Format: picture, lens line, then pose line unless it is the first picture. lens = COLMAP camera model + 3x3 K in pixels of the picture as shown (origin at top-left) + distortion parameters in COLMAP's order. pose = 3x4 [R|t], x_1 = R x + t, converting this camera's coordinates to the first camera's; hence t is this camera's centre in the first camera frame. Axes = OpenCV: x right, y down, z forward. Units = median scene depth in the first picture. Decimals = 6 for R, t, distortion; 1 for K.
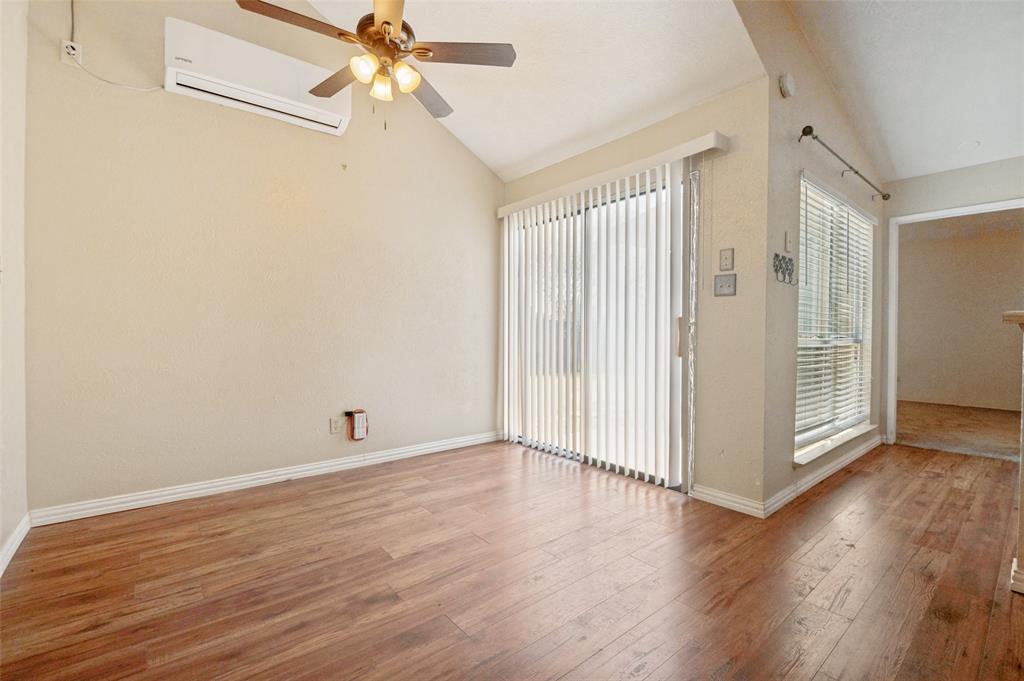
lens RADIAL K [[446.2, 0, 511.7], [0, 446.2, 335.0], [0, 0, 1]] dist [-0.008598, -0.005043]
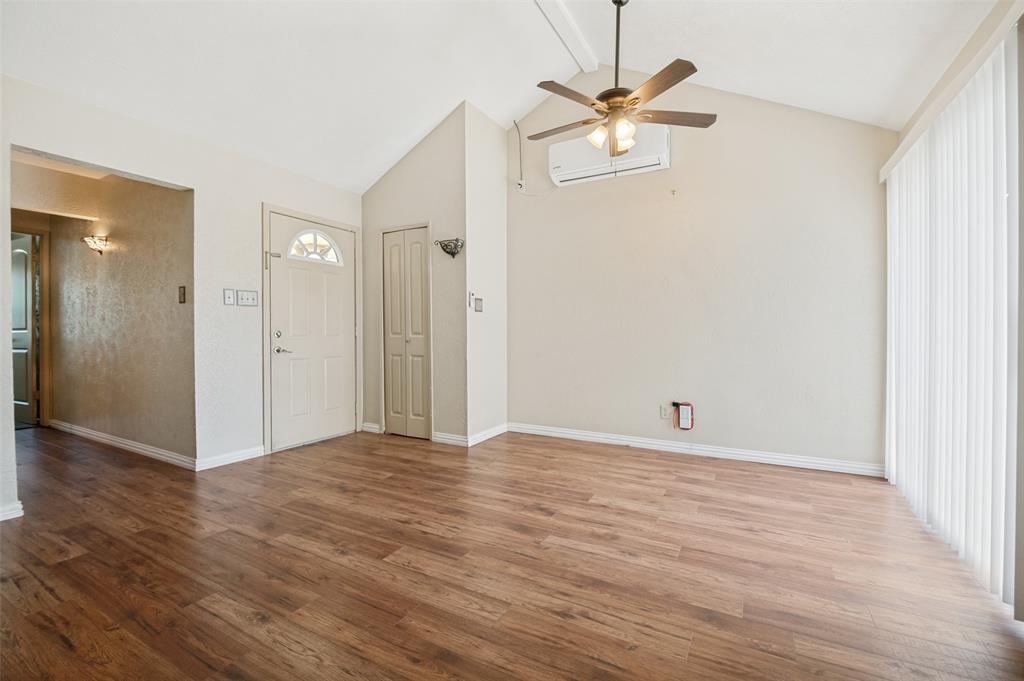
lens RADIAL K [[446.2, 0, 503.9], [0, 446.2, 335.5], [0, 0, 1]] dist [-0.008598, -0.005043]
pose [[0.361354, 0.004247, -0.932419, 0.641477], [-0.007498, 0.999971, 0.001649, -0.000548], [0.932398, 0.006395, 0.361375, 0.193881]]
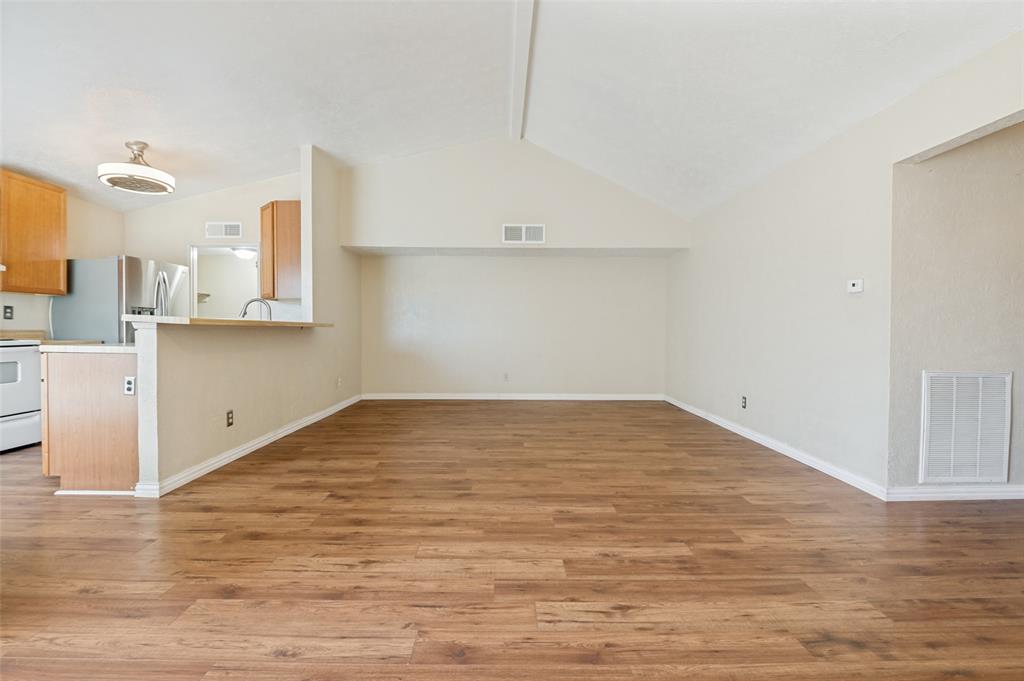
lens RADIAL K [[446.2, 0, 508.9], [0, 446.2, 337.1], [0, 0, 1]] dist [-0.008598, -0.005043]
pose [[-0.779857, -0.023131, 0.625530, -0.472443], [-0.004819, 0.999509, 0.030952, -0.018028], [-0.625939, 0.021124, -0.779586, 0.880512]]
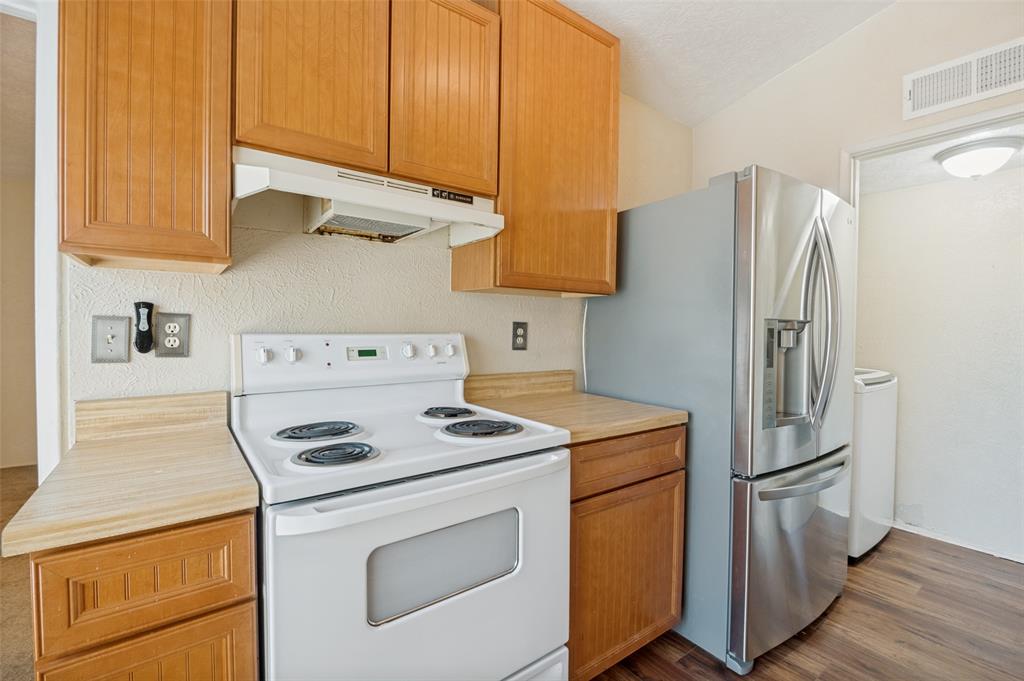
lens RADIAL K [[446.2, 0, 505.0], [0, 446.2, 339.1], [0, 0, 1]] dist [-0.008598, -0.005043]
pose [[0.061677, -0.031984, 0.997584, 1.055610], [-0.001225, 0.999483, 0.032121, -0.064759], [-0.998095, -0.003204, 0.061606, 0.765651]]
